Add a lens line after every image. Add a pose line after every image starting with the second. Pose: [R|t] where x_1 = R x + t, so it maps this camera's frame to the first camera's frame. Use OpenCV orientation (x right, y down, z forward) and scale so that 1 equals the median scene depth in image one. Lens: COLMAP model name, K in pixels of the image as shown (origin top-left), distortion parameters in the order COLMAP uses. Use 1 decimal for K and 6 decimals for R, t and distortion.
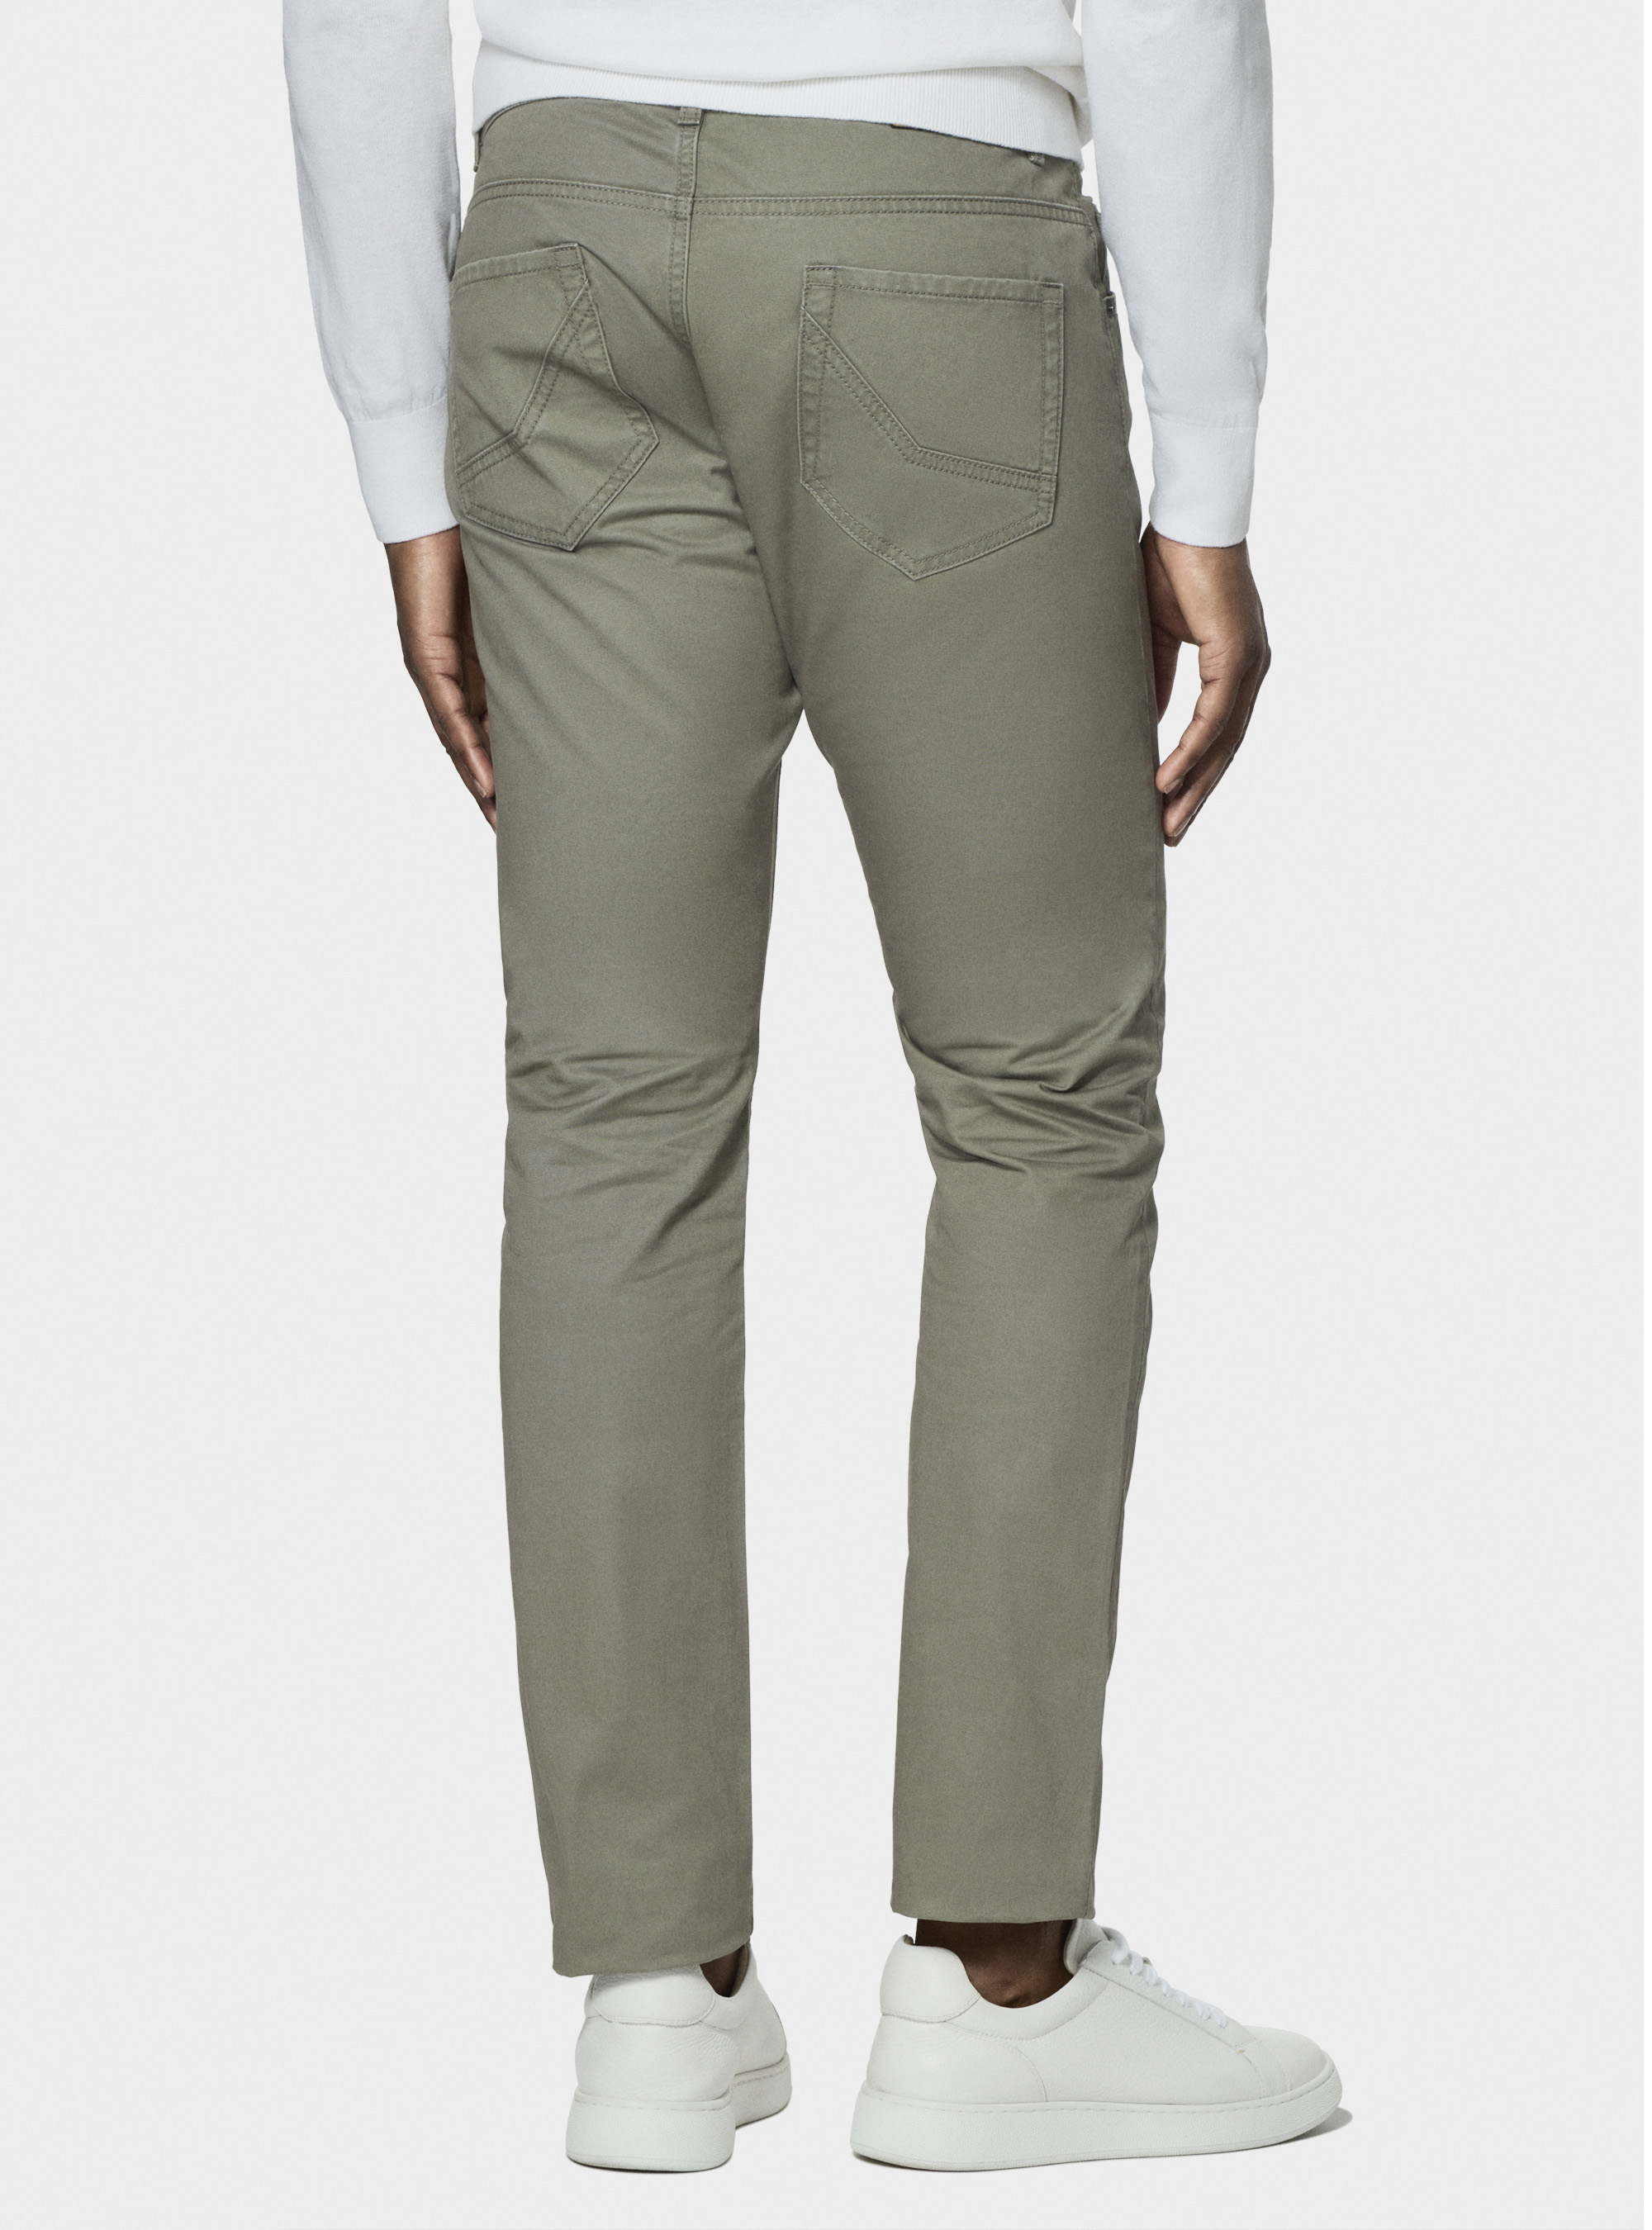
lens RADIAL K [[8871.9, 0, 826.1], [0, 8871.9, 1115.2], [0, 0, 1]] dist [1.443155, 0.000000]
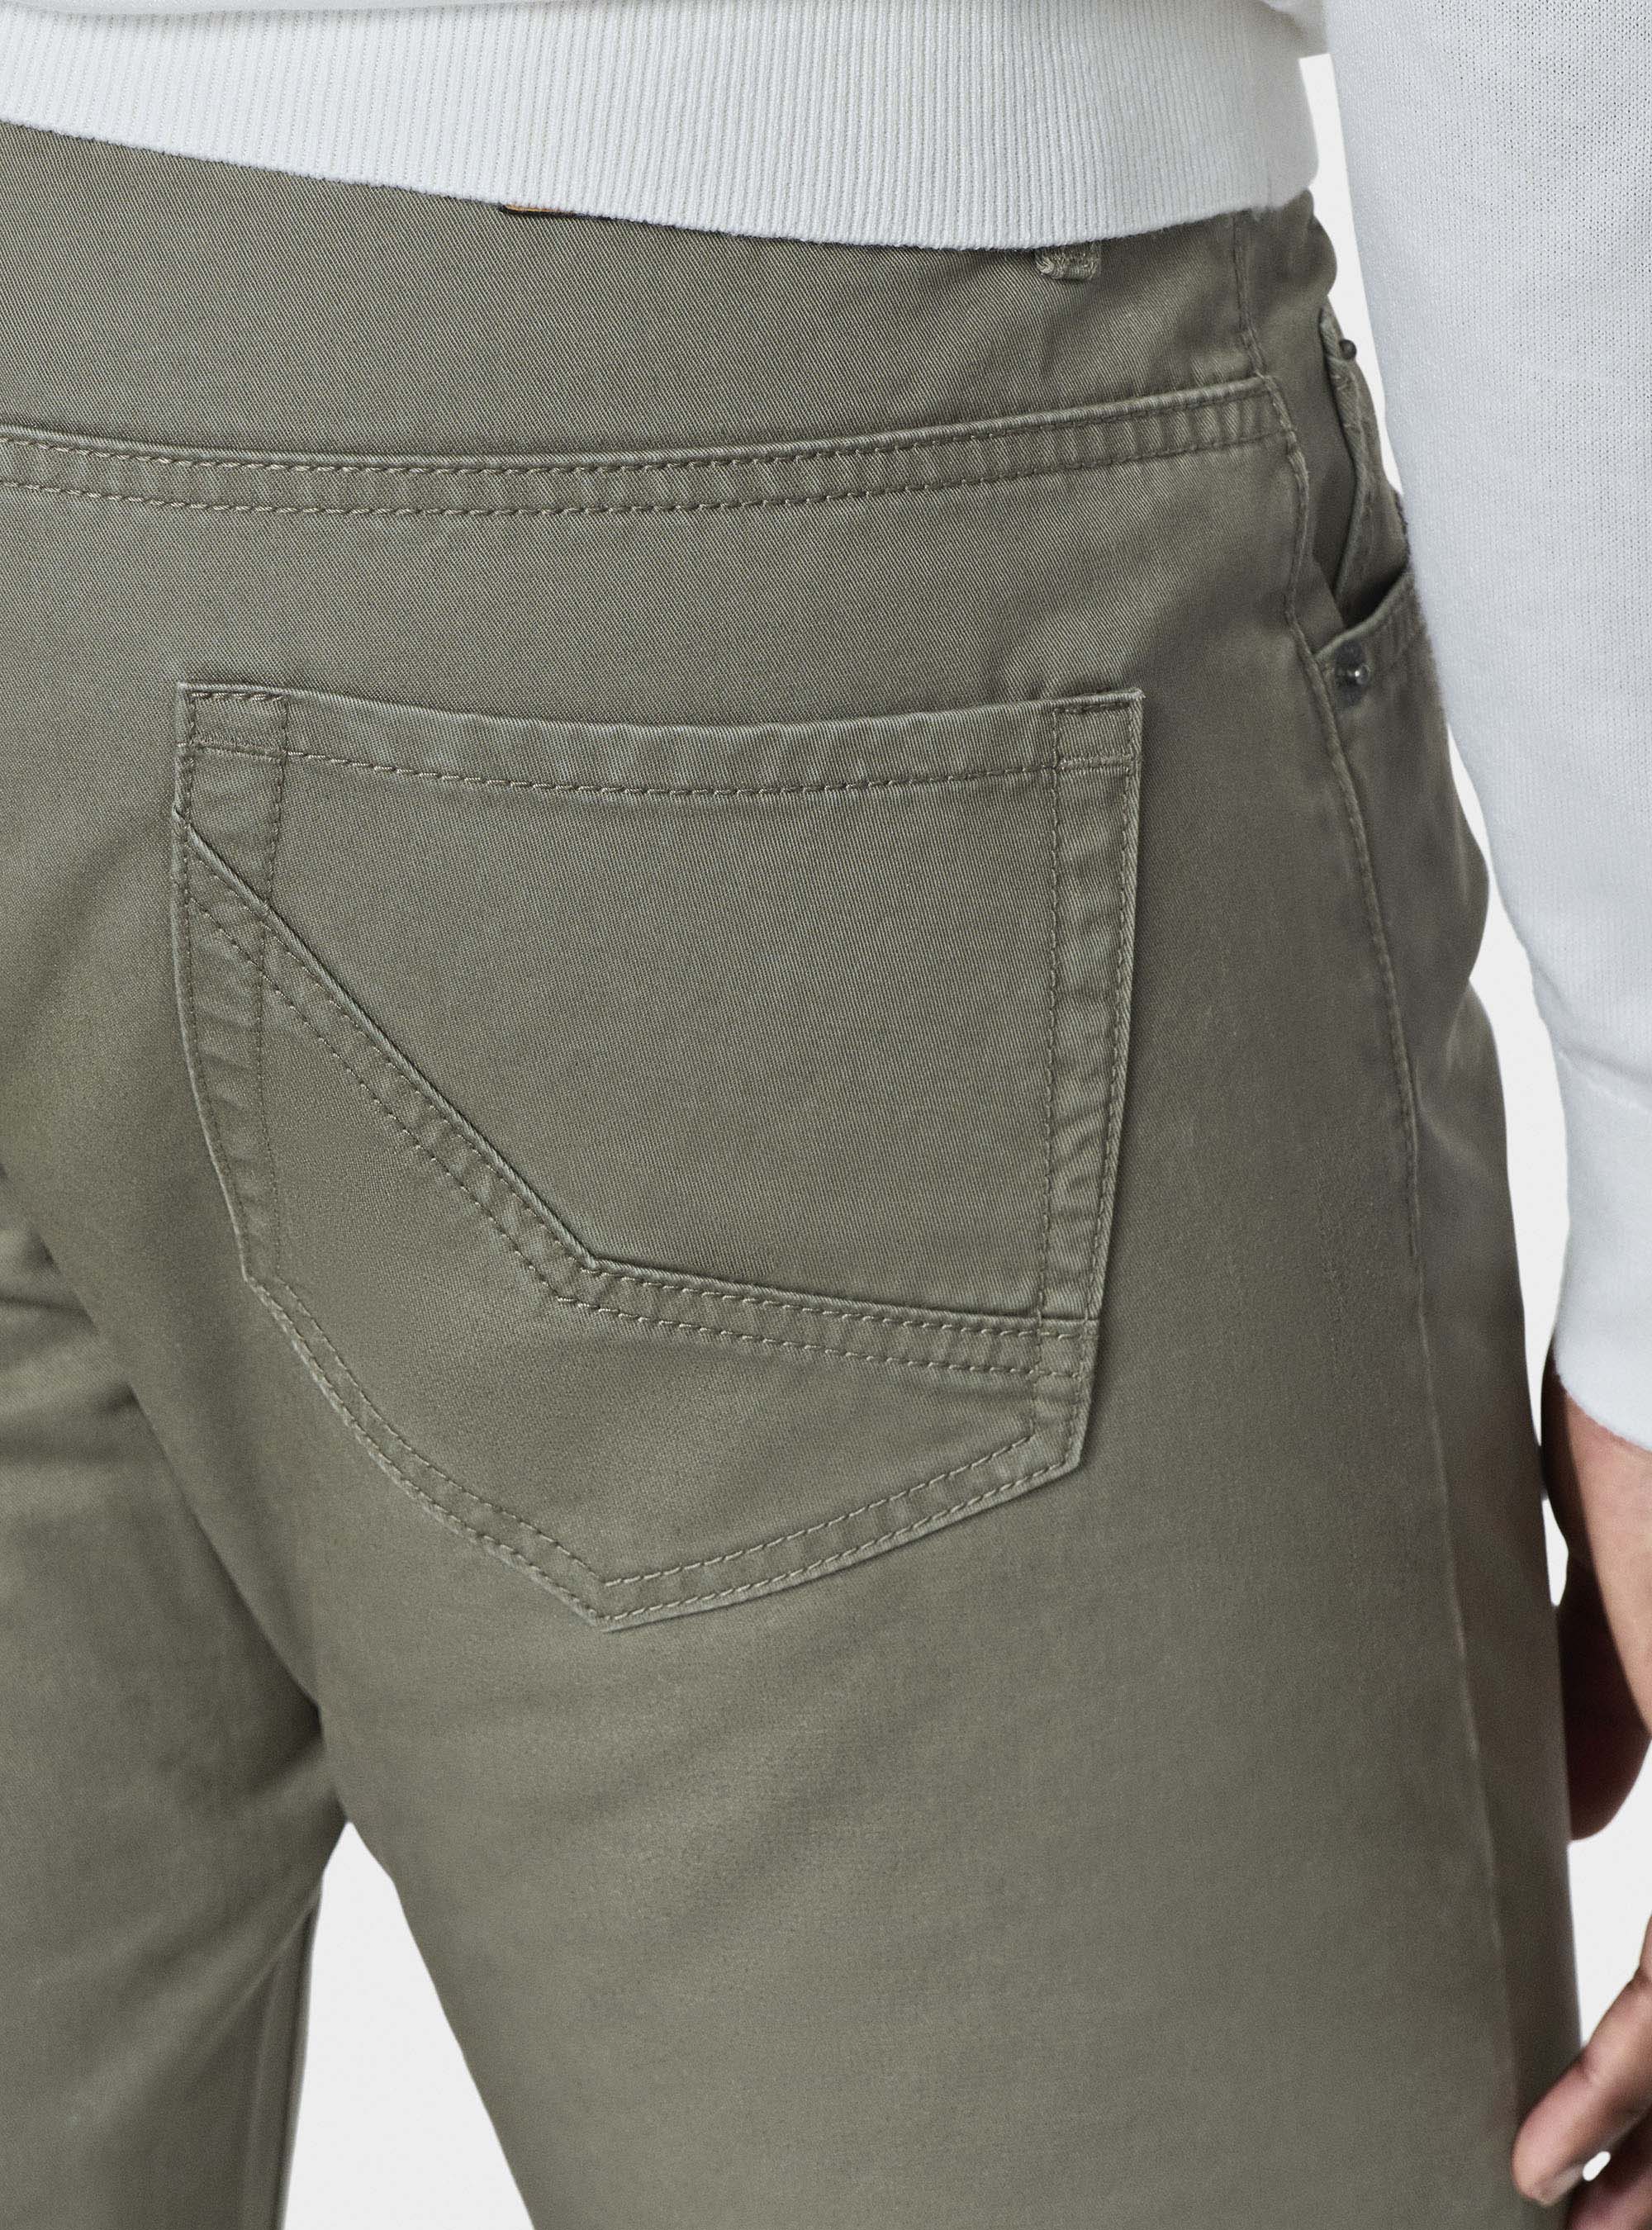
lens RADIAL K [[10765.4, 0, 826.0], [0, 10765.4, 1114.5], [0, 0, 1]] dist [0.433410, 0.000000]
pose [[0.978671, 0.080432, -0.189036, 0.083573], [-0.025765, 0.960959, 0.275487, -0.175747], [0.203814, -0.264741, 0.942535, 0.672827]]
